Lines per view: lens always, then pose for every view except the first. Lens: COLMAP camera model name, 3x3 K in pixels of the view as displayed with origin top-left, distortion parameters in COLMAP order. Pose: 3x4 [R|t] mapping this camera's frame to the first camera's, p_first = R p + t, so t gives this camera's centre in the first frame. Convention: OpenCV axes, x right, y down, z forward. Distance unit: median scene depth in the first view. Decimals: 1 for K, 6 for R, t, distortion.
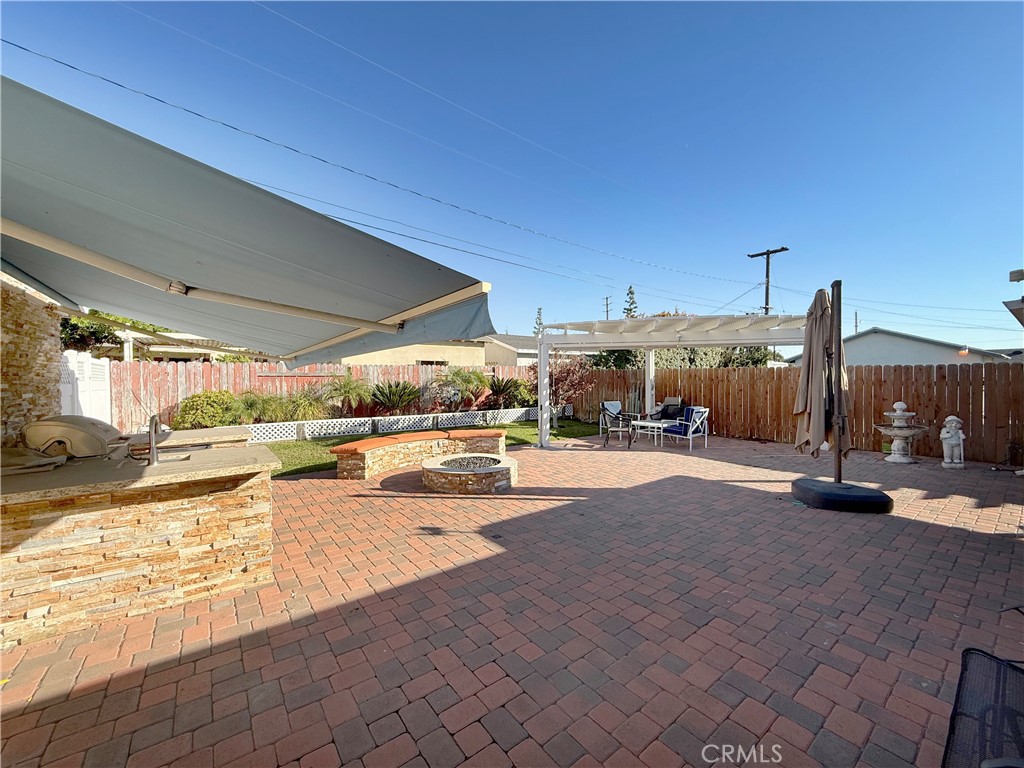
lens RADIAL K [[413.0, 0, 500.4], [0, 413.0, 393.6], [0, 0, 1]] dist [-0.000767, -0.000084]
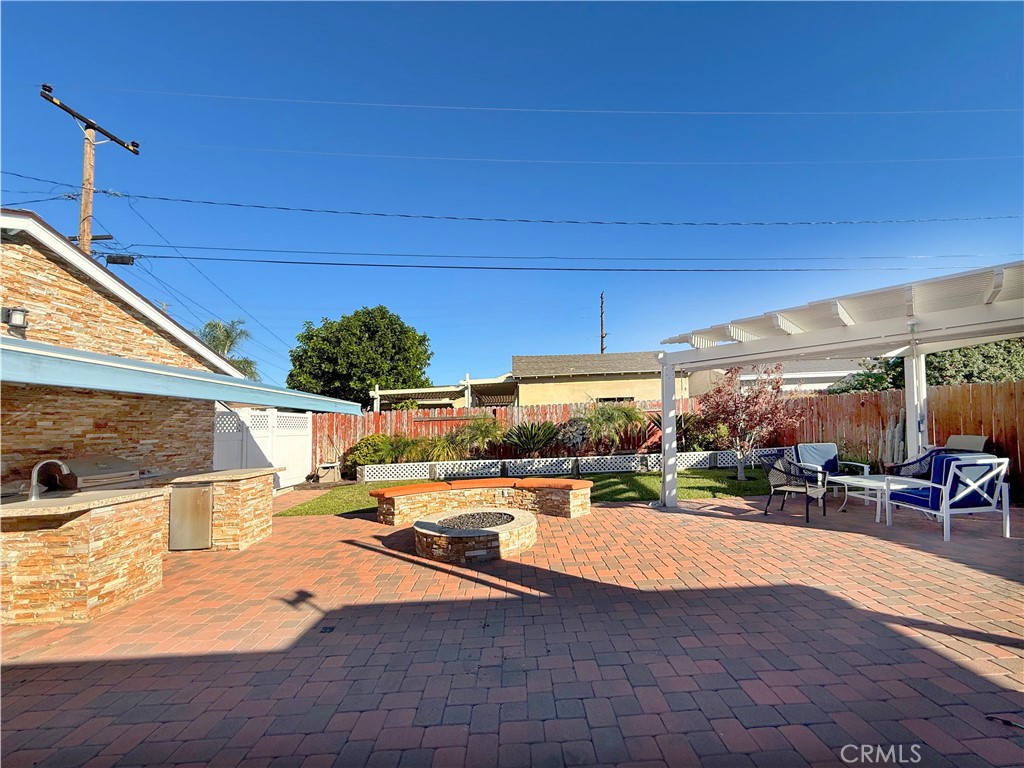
lens RADIAL K [[405.1, 0, 528.4], [0, 405.1, 418.0], [0, 0, 1]] dist [0.000755, 0.000404]
pose [[0.811985, -0.035596, -0.582591, 0.345374], [0.013478, 0.999016, -0.042255, 0.000400], [0.583522, 0.026458, 0.811666, 0.290032]]
